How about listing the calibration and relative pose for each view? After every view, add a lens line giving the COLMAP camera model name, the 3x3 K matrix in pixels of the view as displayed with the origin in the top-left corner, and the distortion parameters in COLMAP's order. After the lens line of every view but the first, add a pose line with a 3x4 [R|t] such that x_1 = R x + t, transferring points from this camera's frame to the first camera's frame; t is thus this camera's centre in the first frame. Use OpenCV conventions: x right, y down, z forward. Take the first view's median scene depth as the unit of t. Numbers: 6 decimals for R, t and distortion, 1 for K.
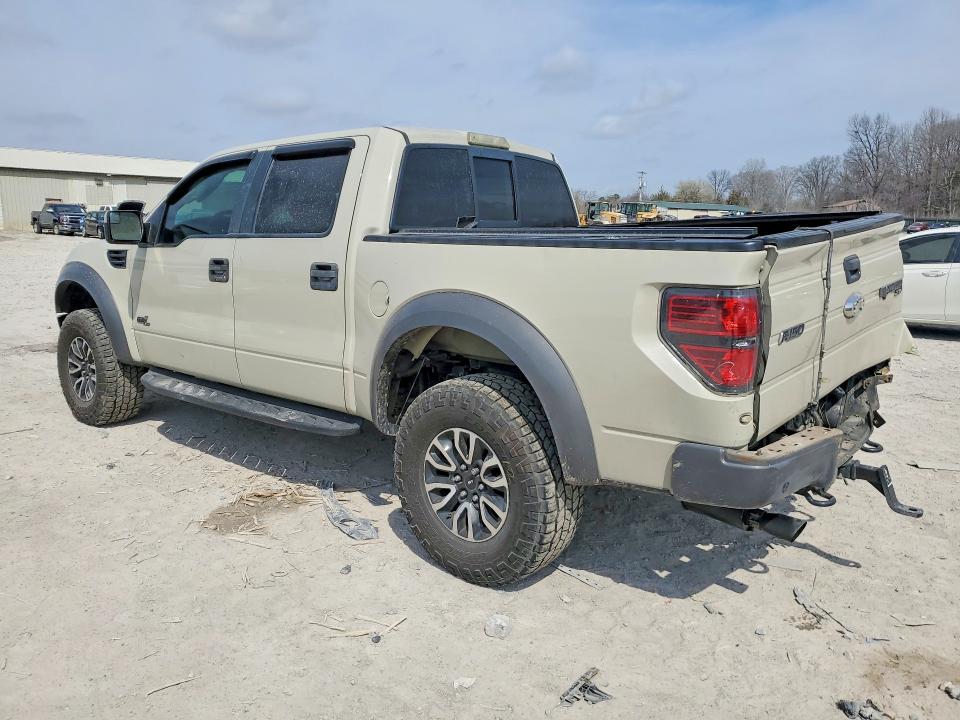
lens RADIAL K [[746.6, 0, 480.0], [0, 746.6, 360.0], [0, 0, 1]] dist [0.008349, 0.010958]
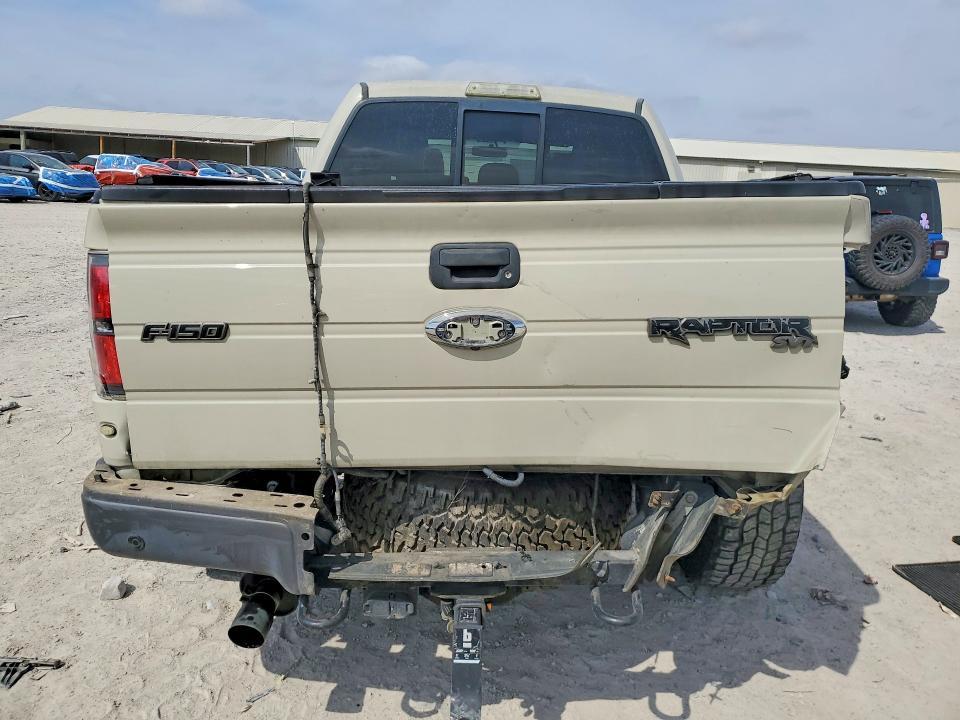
lens RADIAL K [[746.6, 0, 480.0], [0, 746.6, 360.0], [0, 0, 1]] dist [0.008349, 0.010958]
pose [[0.652167, 0.191659, -0.733447, 0.678482], [-0.181460, 0.978853, 0.094435, -0.077675], [0.736037, 0.071504, 0.673154, 0.461814]]
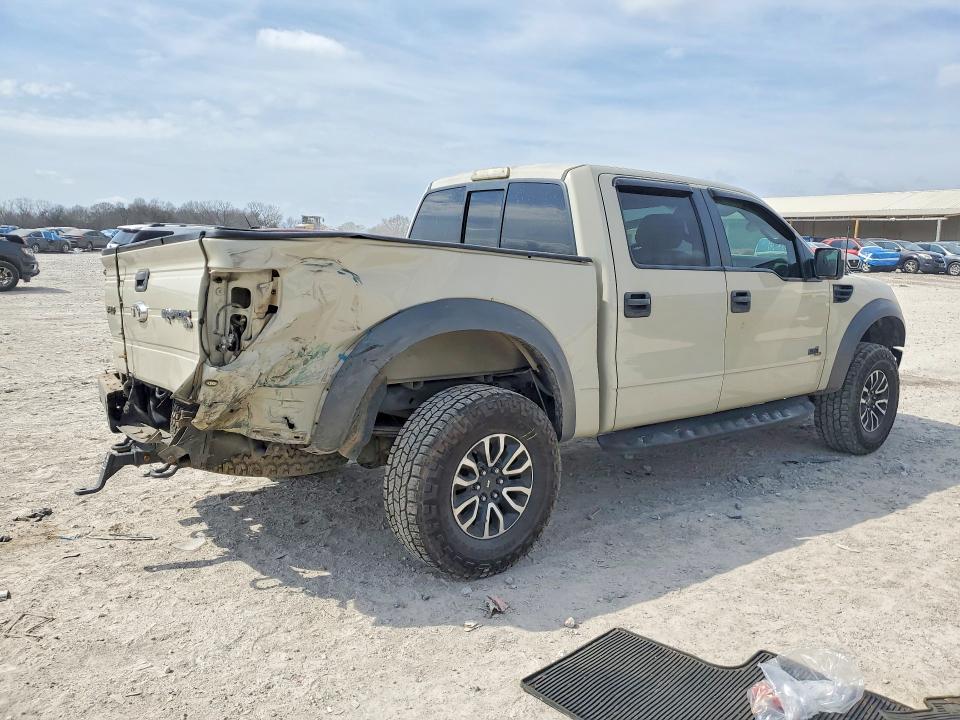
lens RADIAL K [[746.6, 0, 480.0], [0, 746.6, 360.0], [0, 0, 1]] dist [0.008349, 0.010958]
pose [[-0.198498, 0.133302, -0.970994, 1.131411], [-0.193056, 0.965980, 0.172080, -0.224244], [0.960900, 0.221614, -0.166011, 1.266569]]
